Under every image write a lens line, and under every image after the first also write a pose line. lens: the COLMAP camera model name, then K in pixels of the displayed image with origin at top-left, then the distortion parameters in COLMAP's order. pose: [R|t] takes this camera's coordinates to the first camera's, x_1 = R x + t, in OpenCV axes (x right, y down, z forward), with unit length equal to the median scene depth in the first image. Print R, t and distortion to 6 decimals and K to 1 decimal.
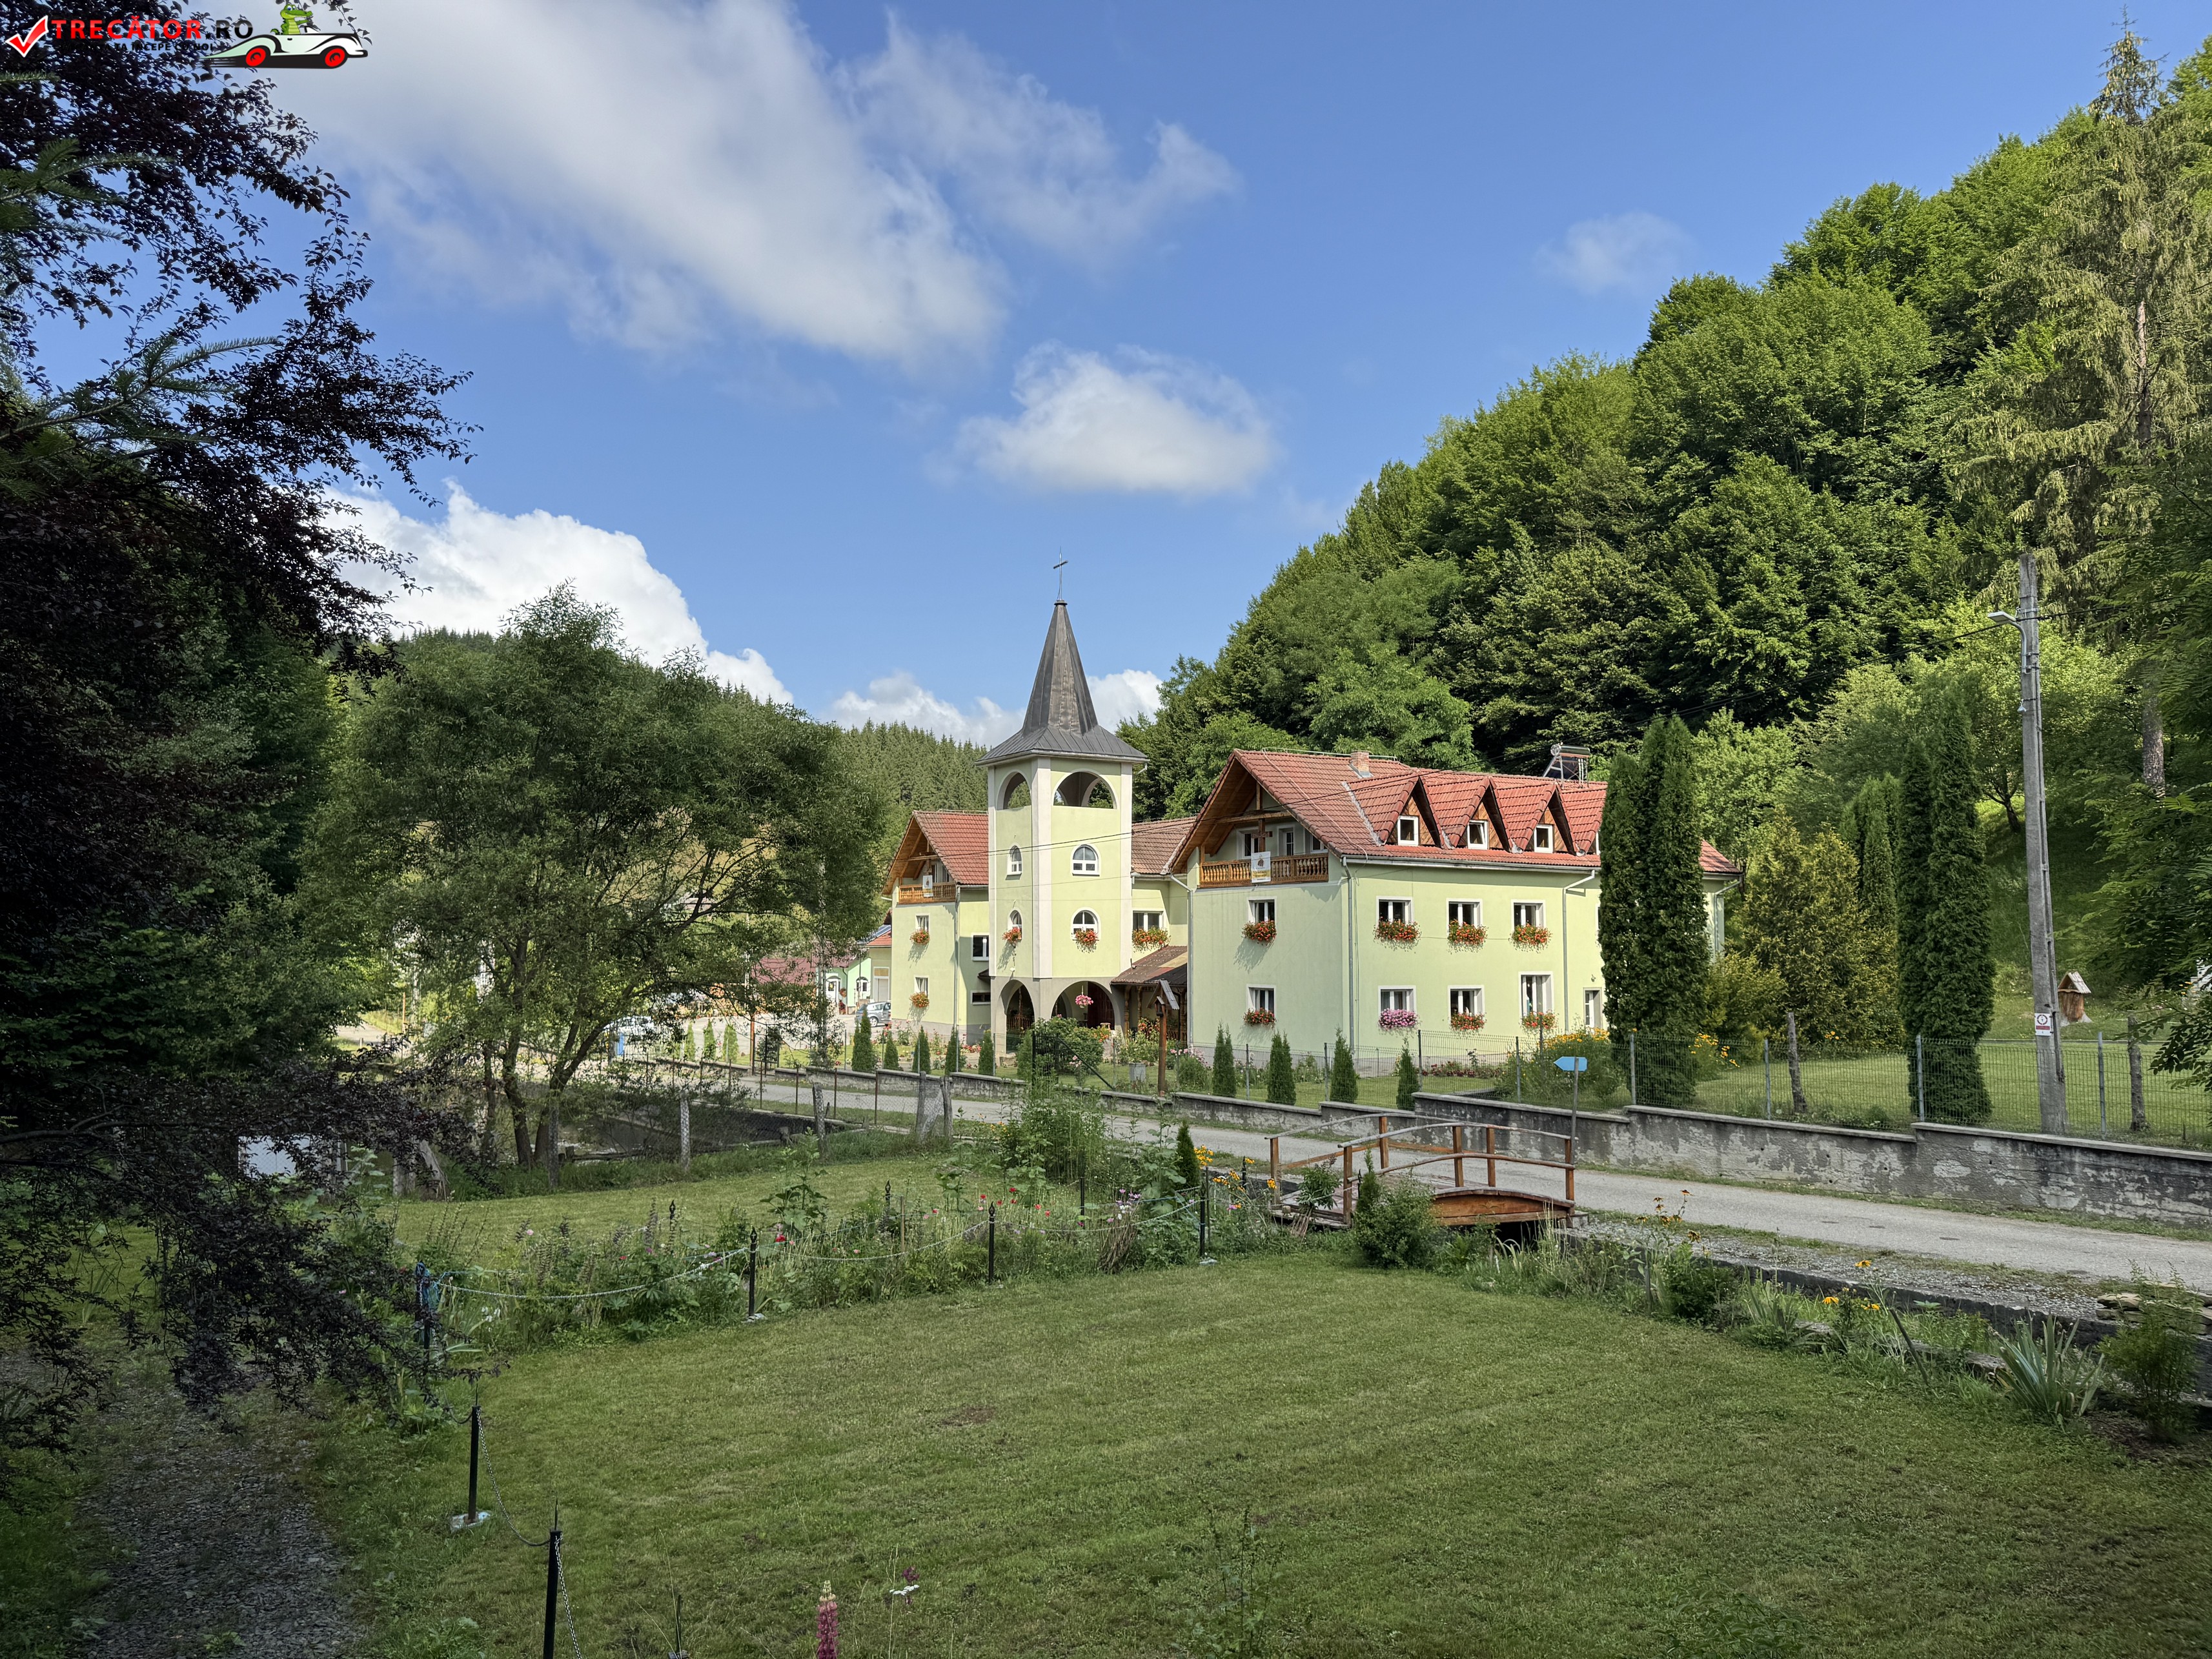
lens RADIAL K [[1575.9, 0, 1106.0], [0, 1575.9, 829.5], [0, 0, 1]] dist [0.079835, -0.098564]
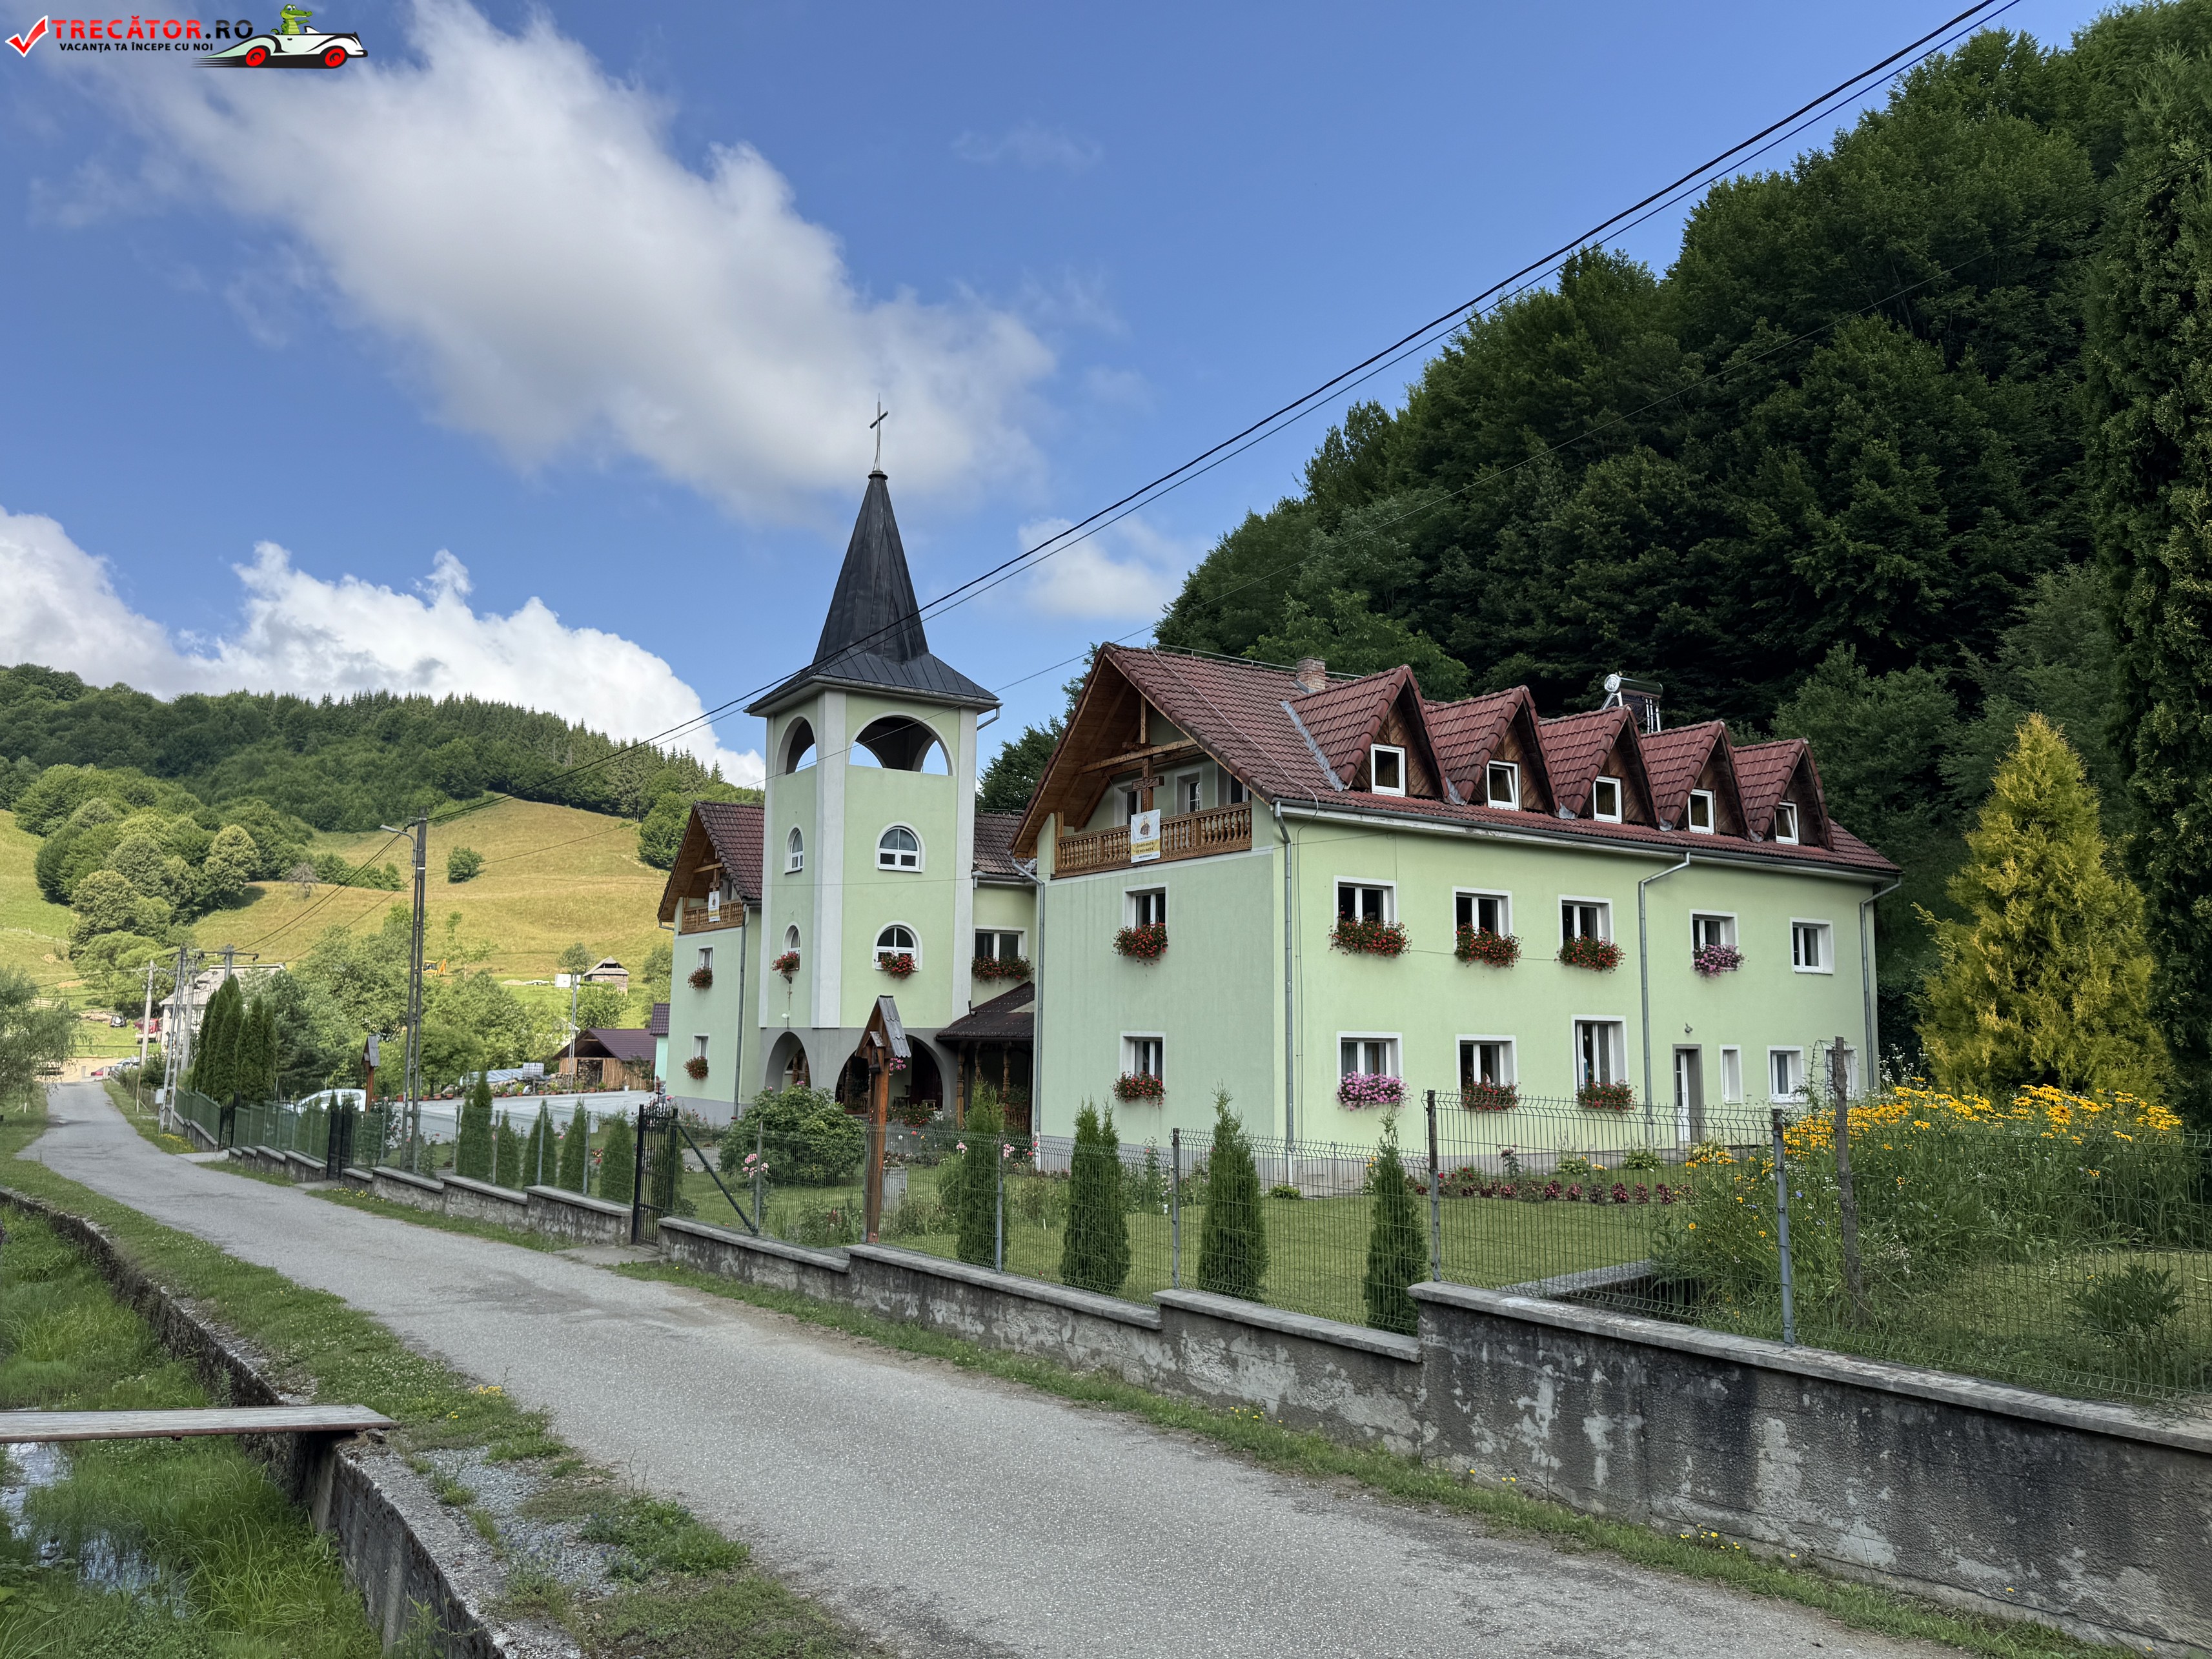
lens RADIAL K [[1575.9, 0, 1106.0], [0, 1575.9, 829.5], [0, 0, 1]] dist [0.079835, -0.098564]
pose [[0.999873, 0.007908, 0.013829, 0.069289], [-0.007154, 0.998527, -0.053791, 0.049991], [-0.014234, 0.053686, 0.998456, 0.369338]]
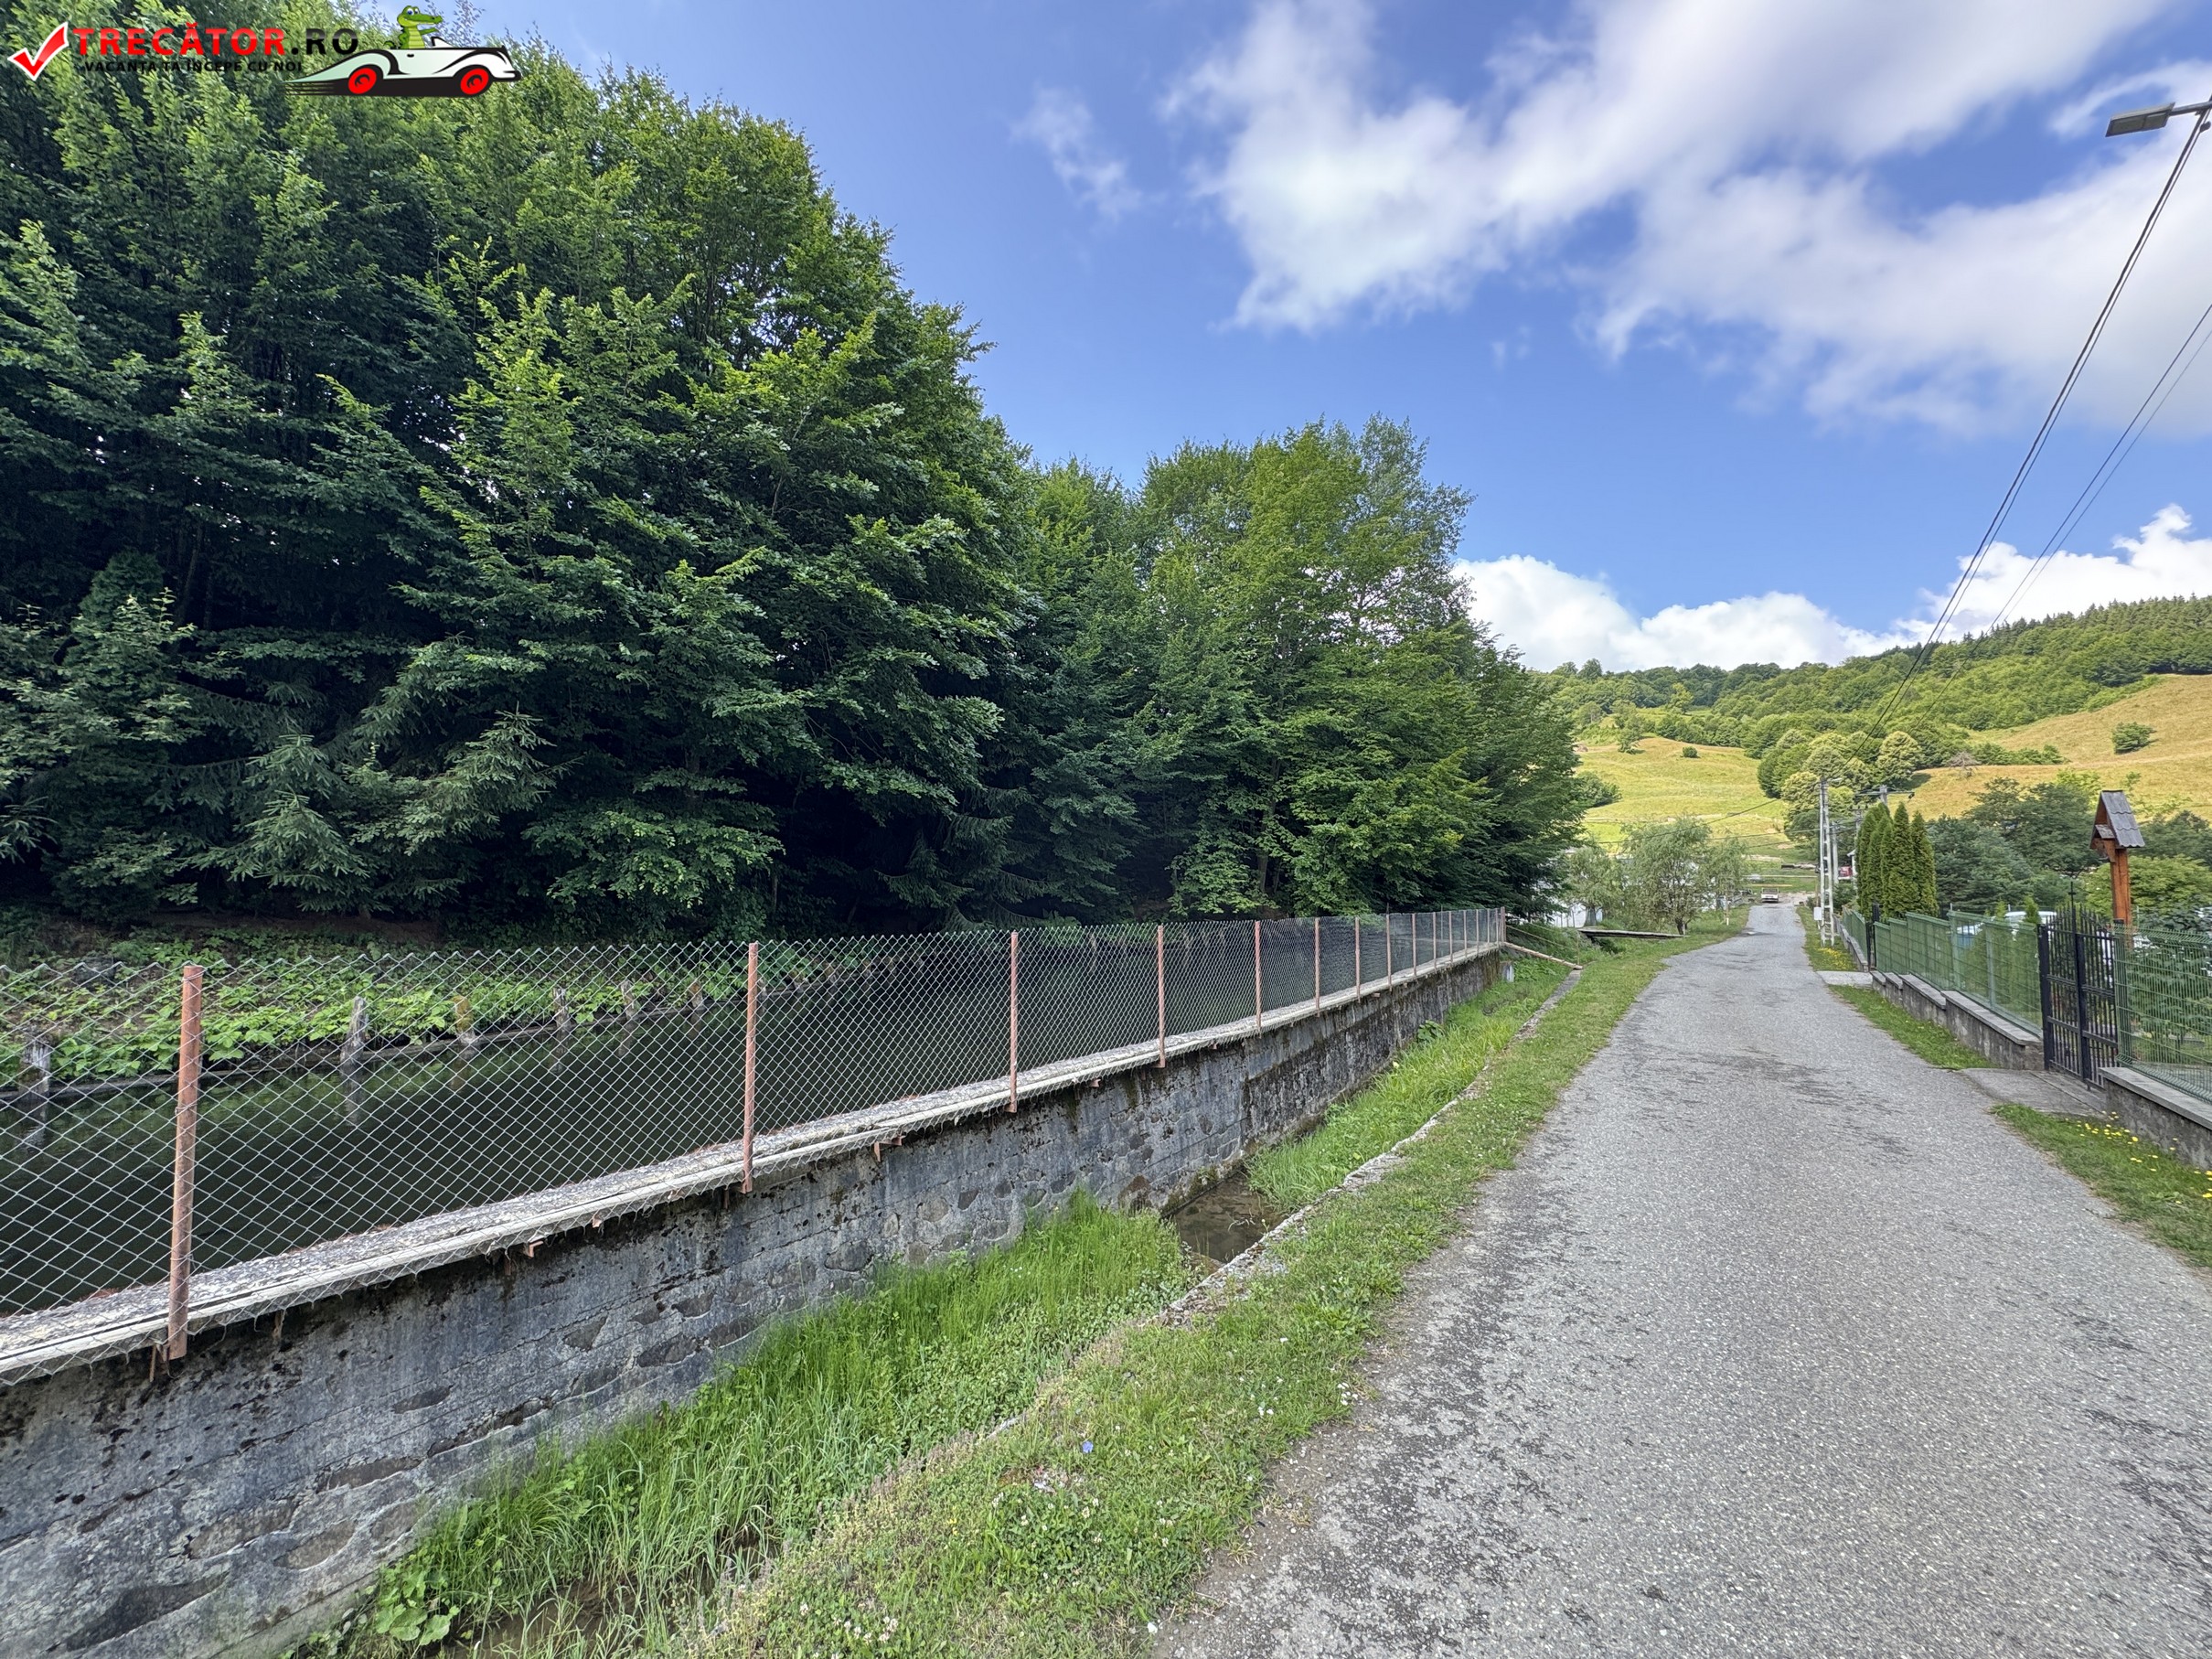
lens RADIAL K [[872.0, 0, 1104.1], [0, 872.0, 822.8], [0, 0, 1]] dist [0.001146, 0.000356]
pose [[0.329395, -0.058282, -0.942392, -0.140868], [0.065313, 0.997109, -0.038837, 0.107697], [0.941931, -0.048757, 0.332249, 0.816692]]
